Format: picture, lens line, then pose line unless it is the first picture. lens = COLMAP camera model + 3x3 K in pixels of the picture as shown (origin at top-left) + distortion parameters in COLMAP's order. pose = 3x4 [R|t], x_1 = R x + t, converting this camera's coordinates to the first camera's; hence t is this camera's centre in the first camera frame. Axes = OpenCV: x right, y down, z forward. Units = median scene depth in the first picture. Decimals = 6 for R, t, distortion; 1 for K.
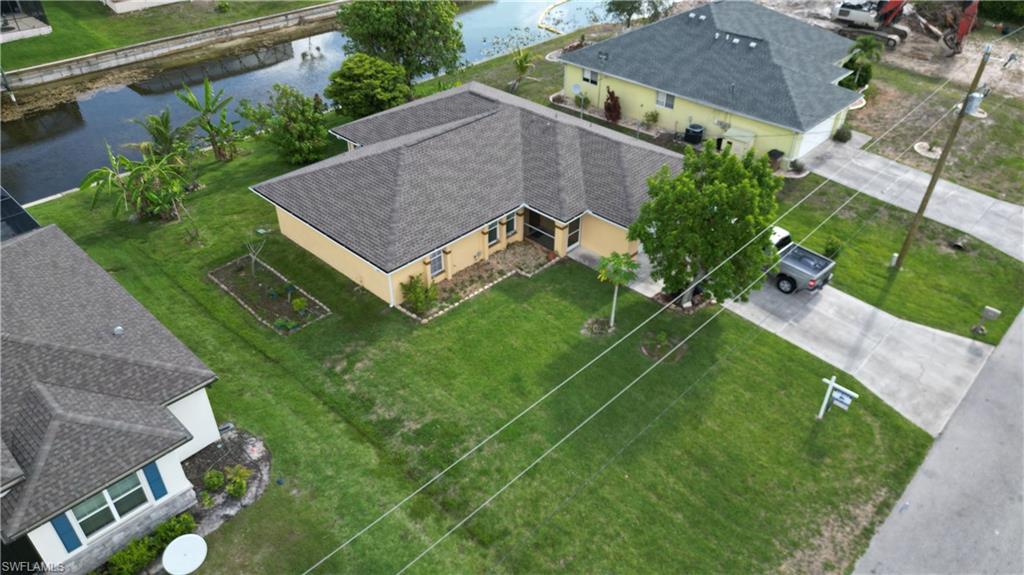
lens RADIAL K [[723.5, 0, 512.0], [0, 723.5, 287.5], [0, 0, 1]] dist [0.046607, -0.052213]
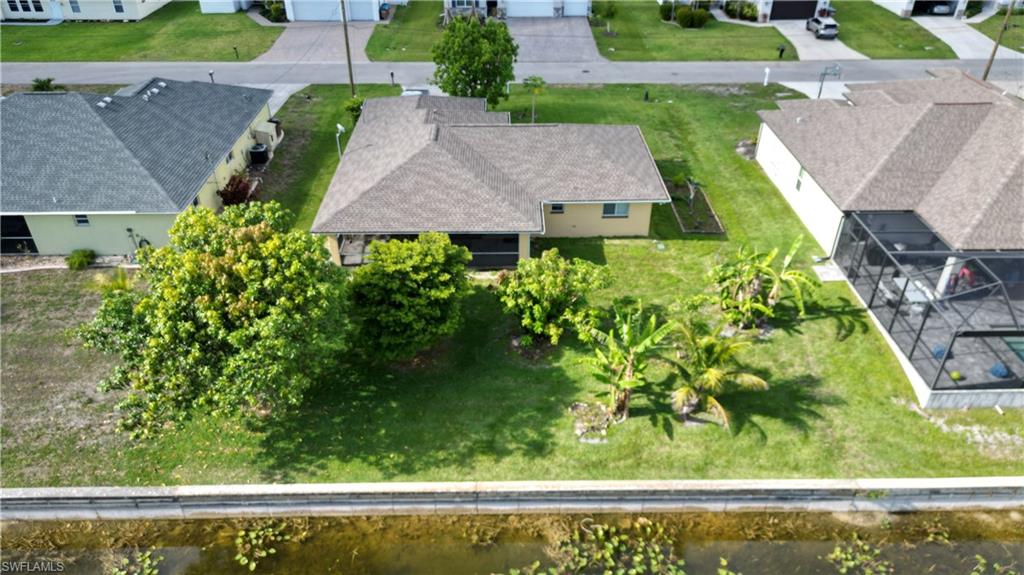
lens RADIAL K [[723.5, 0, 512.0], [0, 723.5, 287.5], [0, 0, 1]] dist [0.046607, -0.052213]
pose [[-0.706804, -0.395388, 0.586598, -0.675724], [0.405627, 0.452840, 0.793979, -0.789921], [-0.579565, 0.799127, -0.159688, 1.093376]]
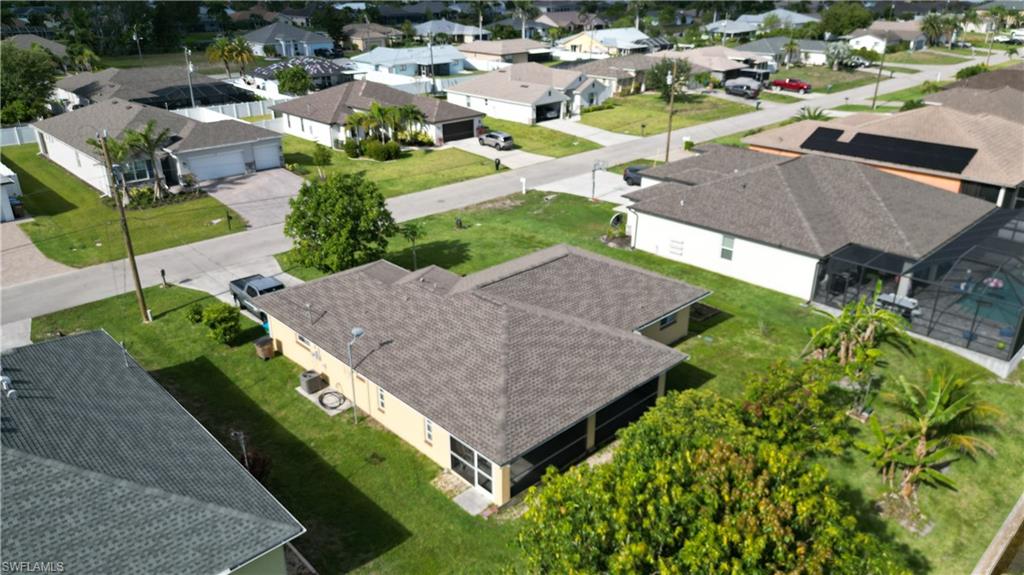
lens RADIAL K [[723.5, 0, 512.0], [0, 723.5, 287.5], [0, 0, 1]] dist [0.046607, -0.052213]
pose [[-0.999280, -0.019110, 0.032787, -0.078941], [0.018046, 0.520743, 0.853523, -0.824321], [-0.033384, 0.853499, -0.520023, 1.214230]]
